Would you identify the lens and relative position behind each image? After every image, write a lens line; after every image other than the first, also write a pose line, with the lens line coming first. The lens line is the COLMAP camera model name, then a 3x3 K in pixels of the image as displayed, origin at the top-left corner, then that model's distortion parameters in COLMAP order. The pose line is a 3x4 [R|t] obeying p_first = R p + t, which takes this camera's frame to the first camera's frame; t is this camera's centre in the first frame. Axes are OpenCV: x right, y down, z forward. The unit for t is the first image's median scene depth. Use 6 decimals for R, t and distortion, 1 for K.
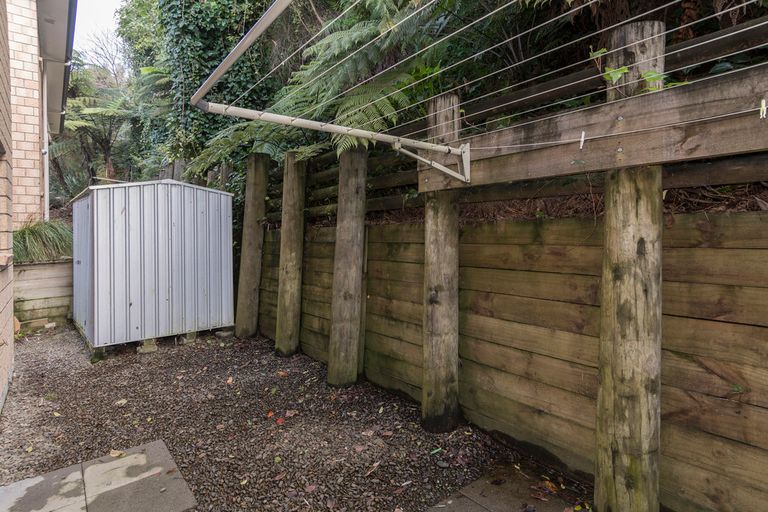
lens RADIAL K [[413.4, 0, 372.8], [0, 413.4, 240.8], [0, 0, 1]] dist [0.021843, -0.000634]
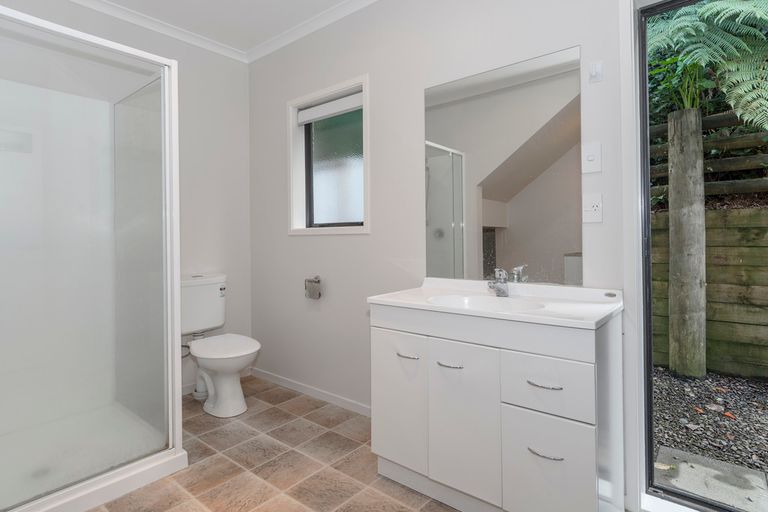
lens RADIAL K [[413.4, 0, 380.3], [0, 413.4, 251.0], [0, 0, 1]] dist [0.021843, -0.000634]
pose [[0.972842, 0.004537, 0.231426, -1.372441], [-0.006678, 0.999942, 0.008470, 0.076438], [-0.231374, -0.009786, 0.972816, 0.320113]]
